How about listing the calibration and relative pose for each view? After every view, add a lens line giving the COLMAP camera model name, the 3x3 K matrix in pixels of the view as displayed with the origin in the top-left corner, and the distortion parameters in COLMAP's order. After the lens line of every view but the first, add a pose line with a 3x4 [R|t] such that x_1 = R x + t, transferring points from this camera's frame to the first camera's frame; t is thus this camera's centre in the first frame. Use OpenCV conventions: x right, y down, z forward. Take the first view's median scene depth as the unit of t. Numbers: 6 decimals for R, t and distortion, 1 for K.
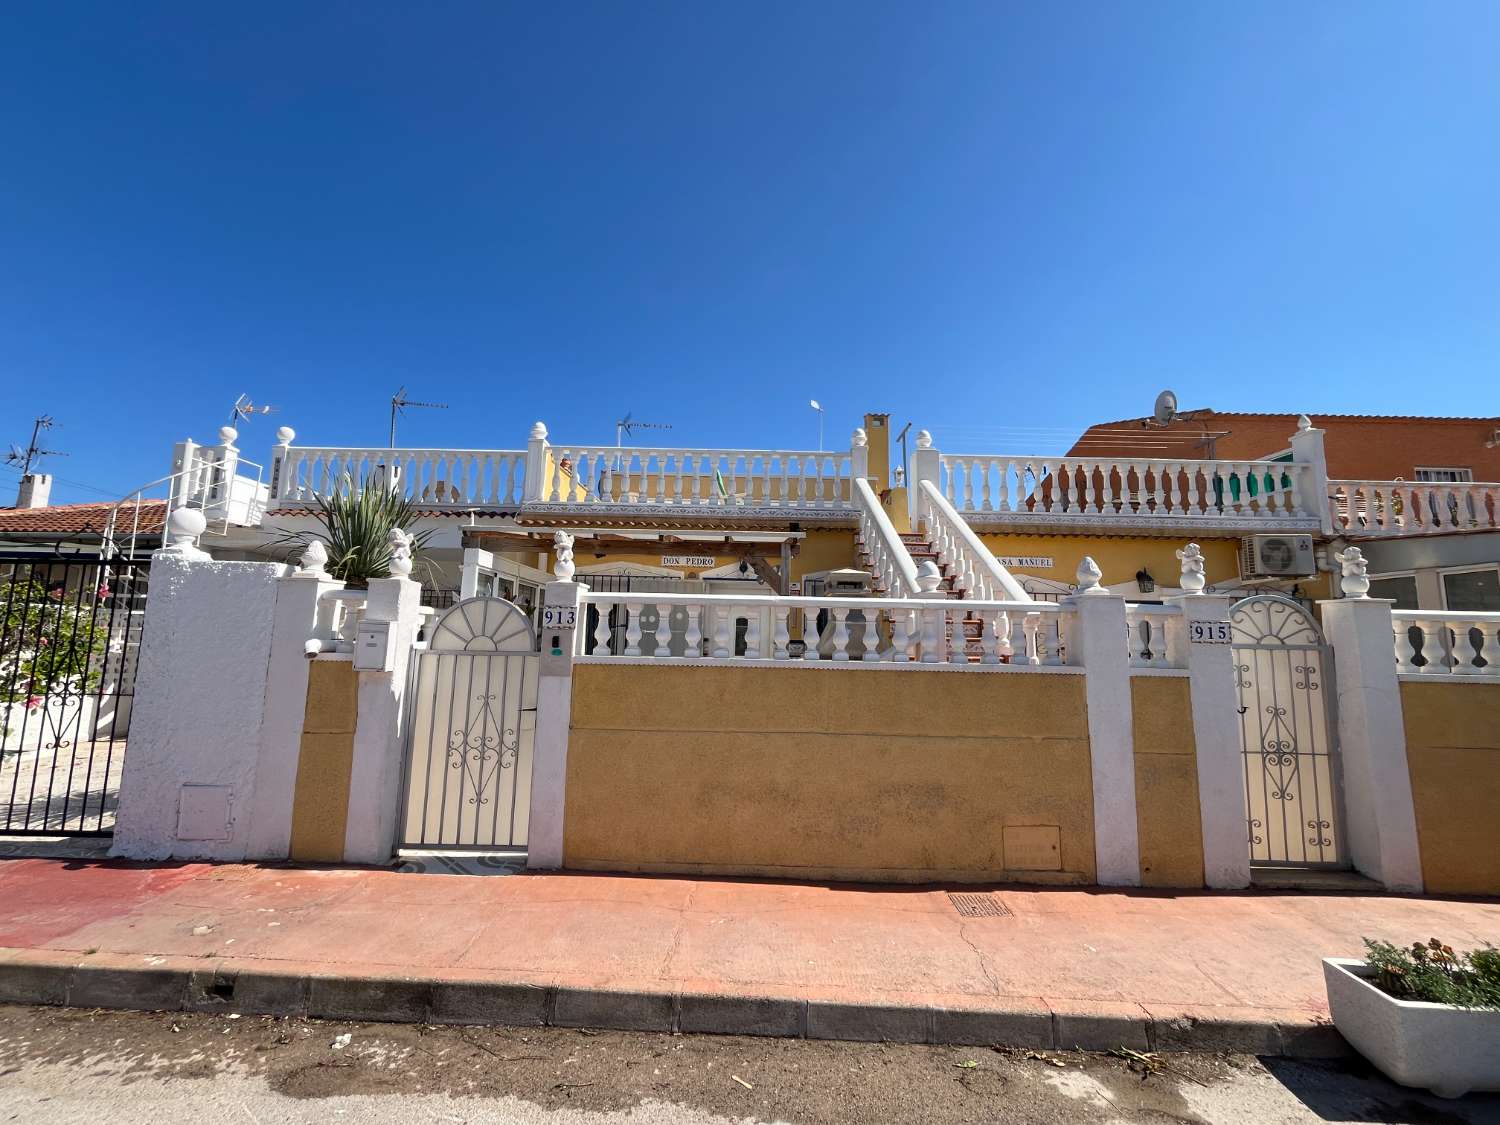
lens RADIAL K [[611.0, 0, 746.5], [0, 611.0, 562.9], [0, 0, 1]] dist [-0.002590, -0.000471]
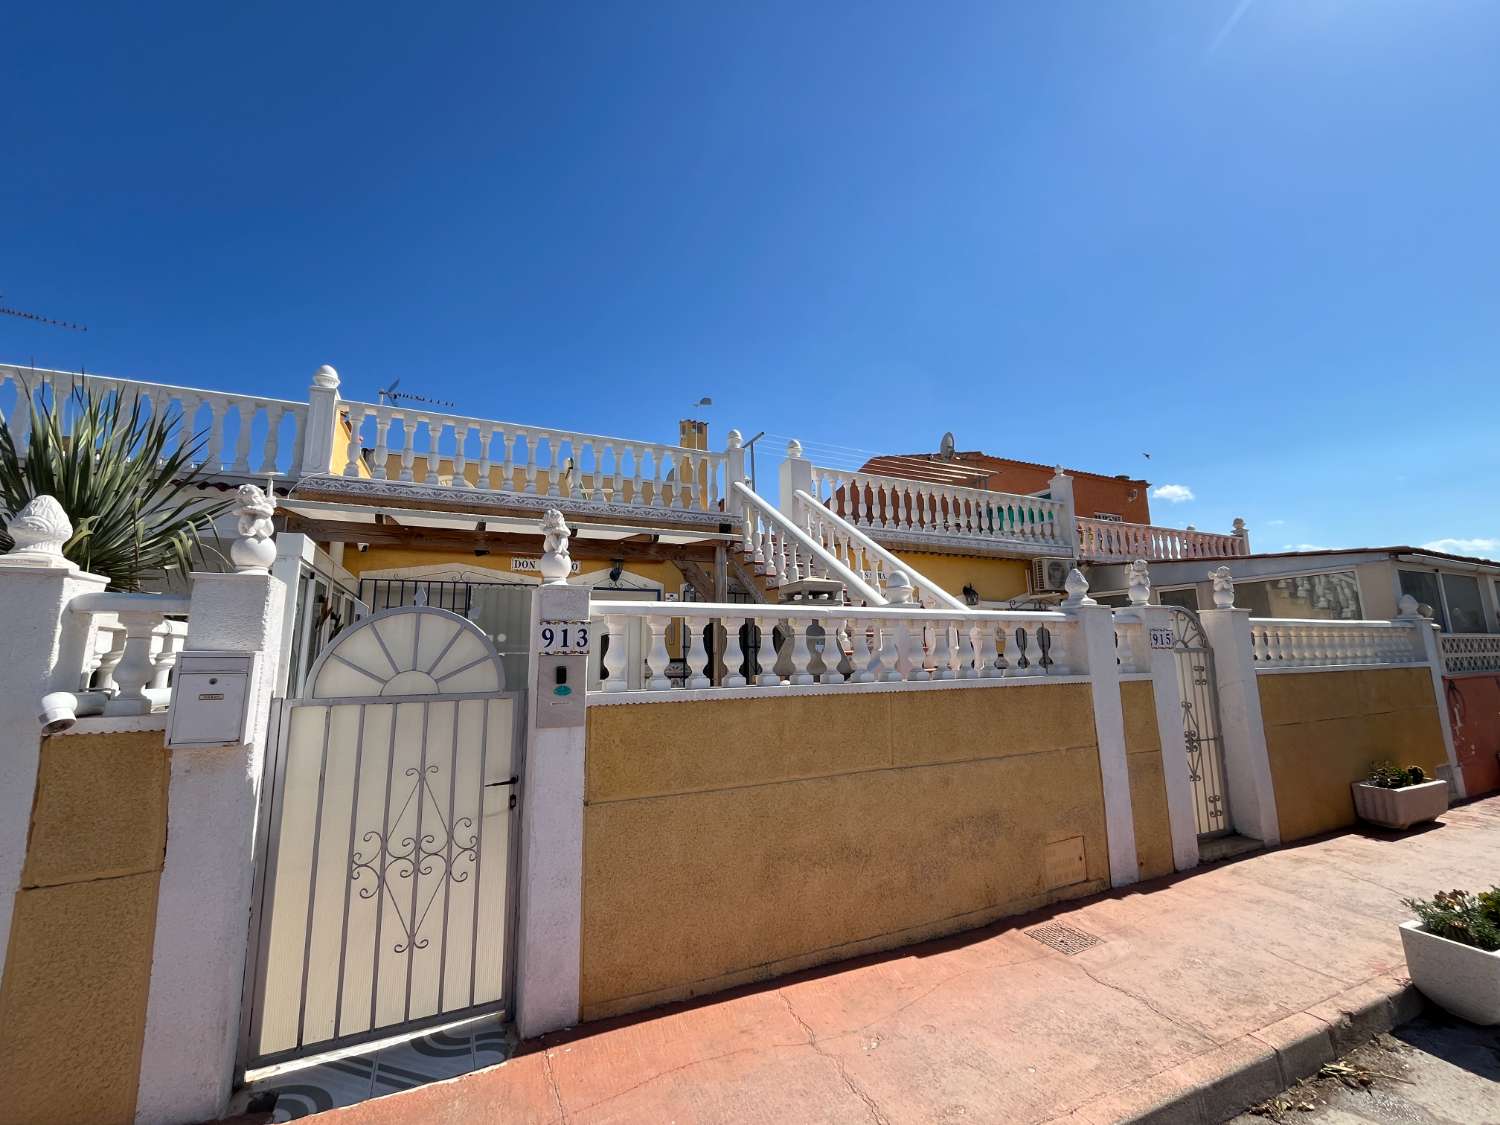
lens RADIAL K [[611.0, 0, 742.8], [0, 611.0, 562.1], [0, 0, 1]] dist [-0.002590, -0.000471]
pose [[0.902946, 0.032181, 0.428547, -0.421674], [-0.021554, 0.999329, -0.029629, 0.022569], [-0.429213, 0.017517, 0.903033, 0.315643]]
